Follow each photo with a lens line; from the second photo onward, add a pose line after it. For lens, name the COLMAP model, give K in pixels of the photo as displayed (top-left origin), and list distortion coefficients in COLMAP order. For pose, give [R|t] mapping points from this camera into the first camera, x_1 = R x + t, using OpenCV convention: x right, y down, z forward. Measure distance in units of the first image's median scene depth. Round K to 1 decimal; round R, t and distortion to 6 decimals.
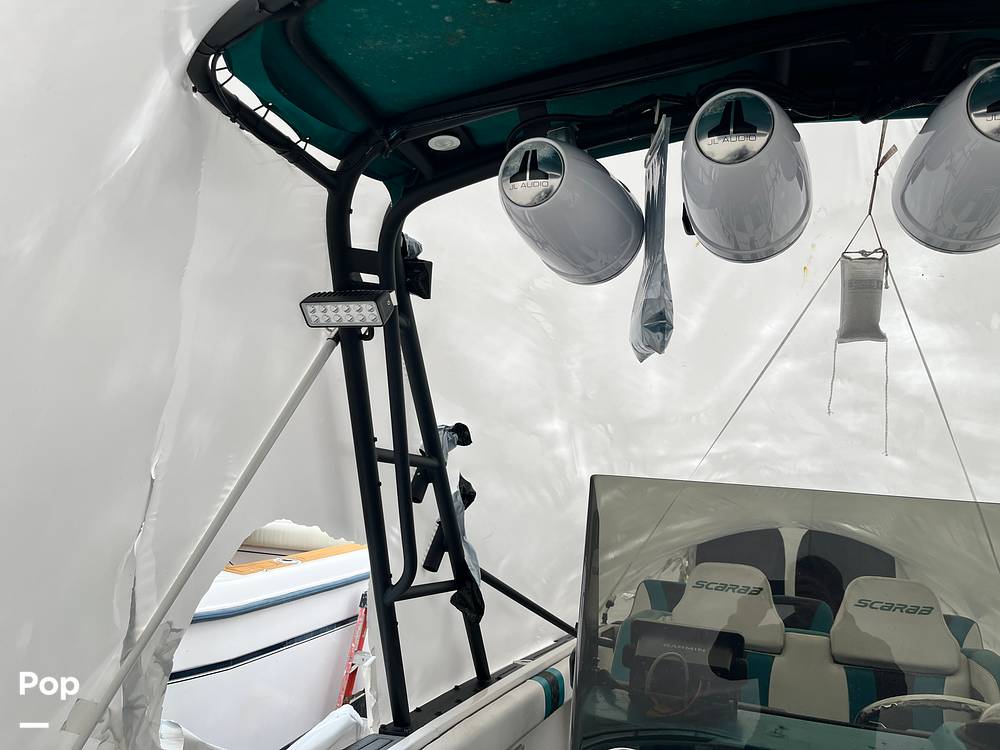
lens RADIAL K [[757.9, 0, 492.6], [0, 757.9, 379.7], [0, 0, 1]] dist [0.047935, -0.076491]
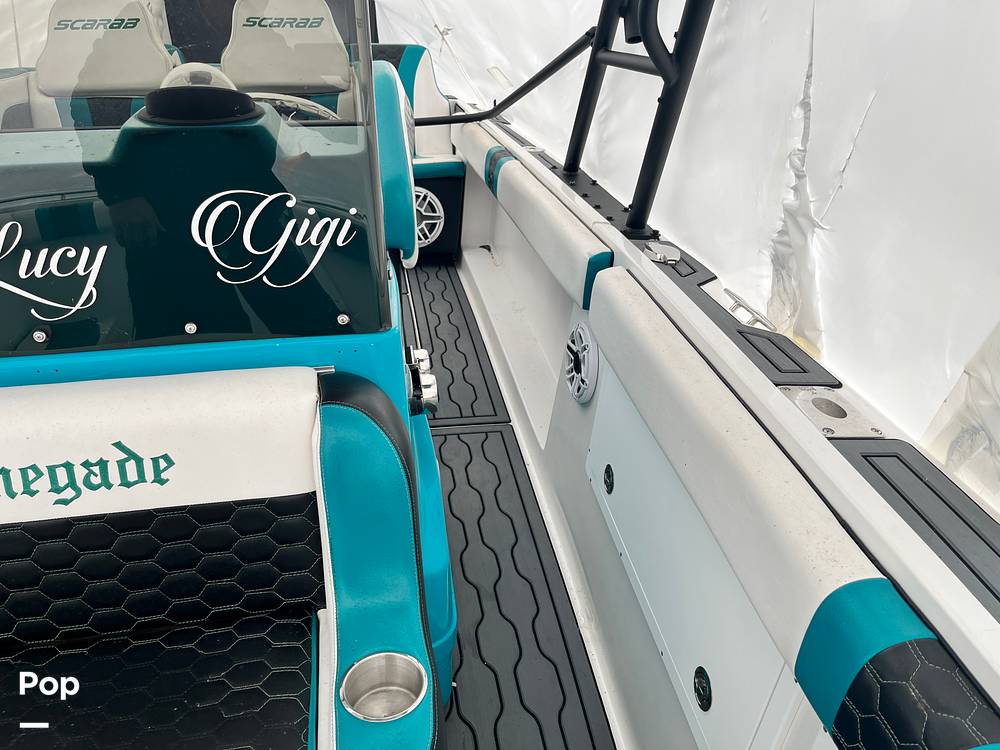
lens RADIAL K [[757.9, 0, 507.1], [0, 757.9, 382.4], [0, 0, 1]] dist [0.047935, -0.076491]
pose [[0.856684, -0.298127, 0.420967, 0.246339], [-0.016573, 0.799749, 0.600105, 0.092946], [-0.515576, -0.521077, 0.680191, 0.030785]]
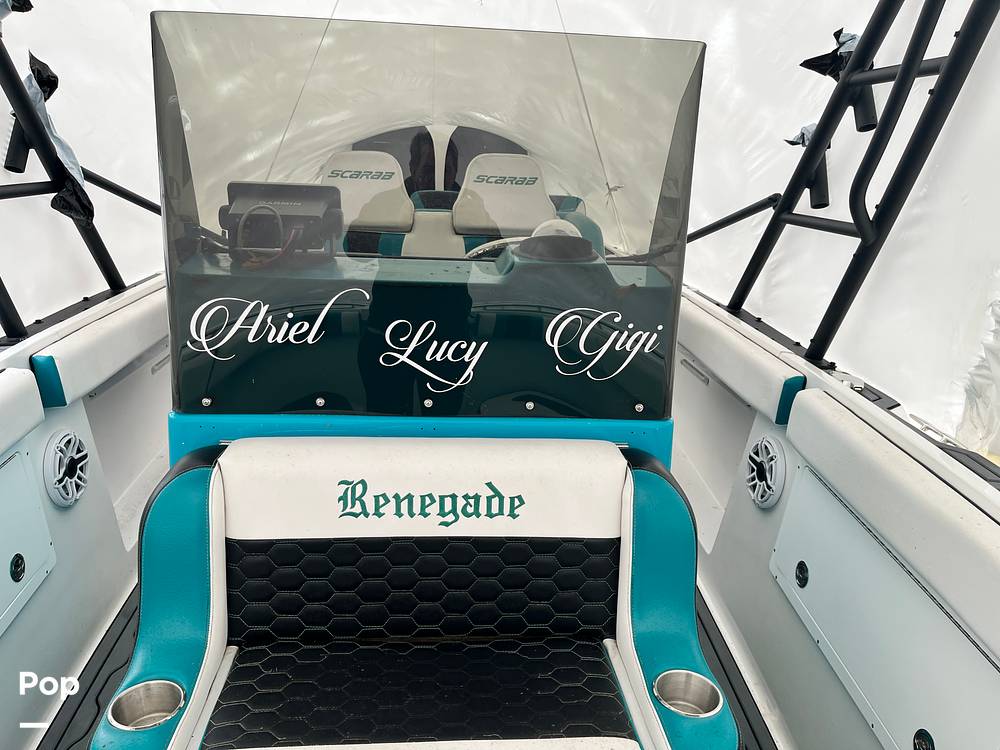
lens RADIAL K [[757.9, 0, 491.3], [0, 757.9, 378.8], [0, 0, 1]] dist [0.047935, -0.076491]
pose [[0.917742, -0.162841, 0.362260, 0.058664], [-0.021988, 0.889858, 0.455707, 0.051900], [-0.396568, -0.426187, 0.813080, -0.013591]]
